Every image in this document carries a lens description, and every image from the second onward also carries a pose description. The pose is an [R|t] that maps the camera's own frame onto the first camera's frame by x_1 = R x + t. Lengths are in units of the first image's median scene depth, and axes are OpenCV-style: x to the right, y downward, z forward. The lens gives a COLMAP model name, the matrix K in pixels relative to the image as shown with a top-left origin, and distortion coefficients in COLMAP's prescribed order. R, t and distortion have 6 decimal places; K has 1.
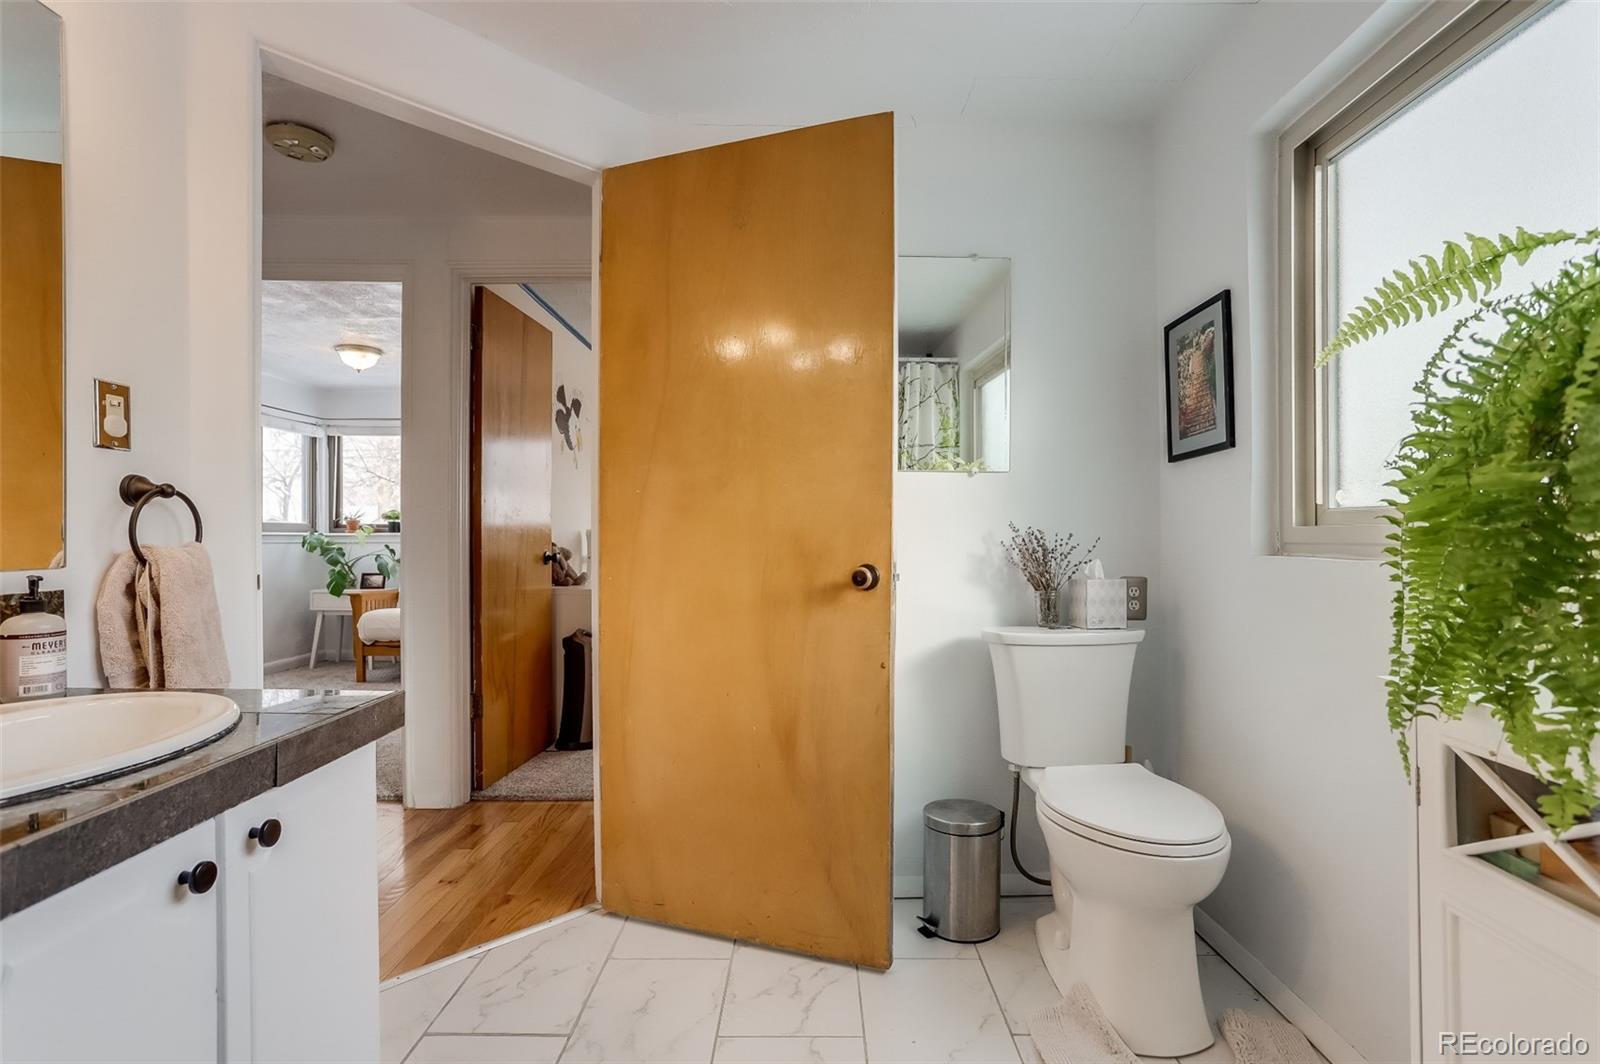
lens RADIAL K [[764.0, 0, 800.0], [0, 764.0, 532.0], [0, 0, 1]] dist [-0.022720, 0.000610]
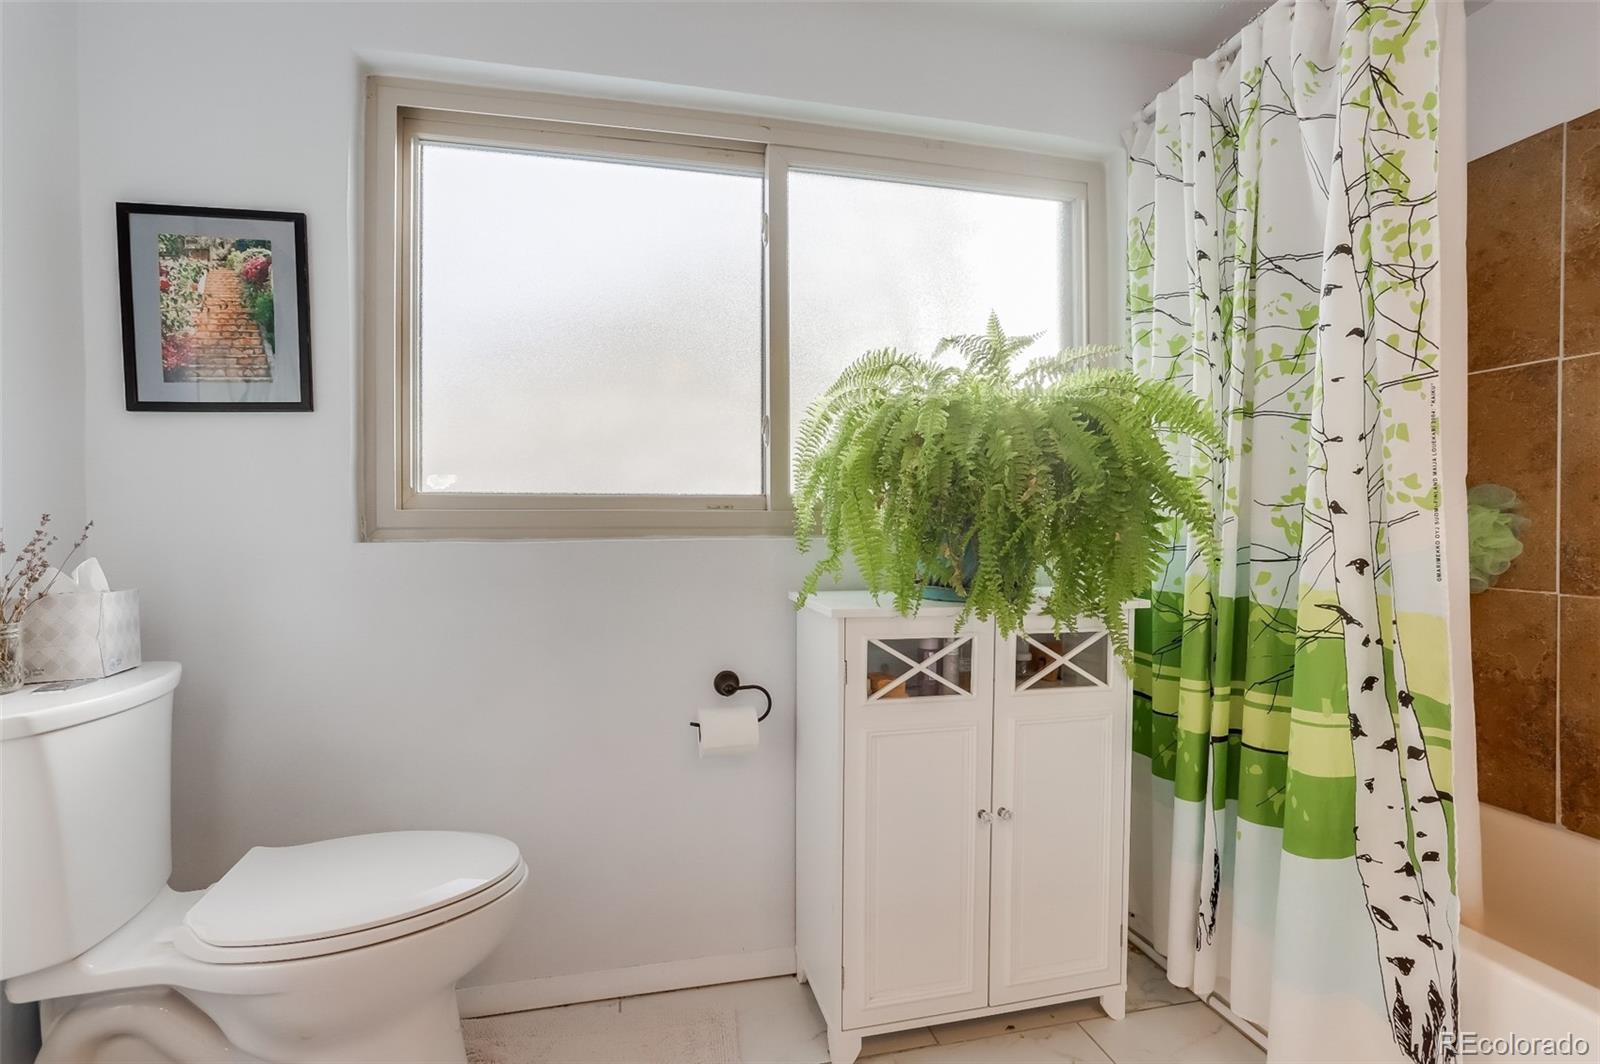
lens RADIAL K [[764.0, 0, 800.0], [0, 764.0, 532.0], [0, 0, 1]] dist [-0.022720, 0.000610]
pose [[-0.239129, -0.005743, 0.970971, -0.332319], [-0.002315, 0.999983, 0.005344, 0.011721], [-0.970985, -0.000969, -0.239138, 0.659658]]
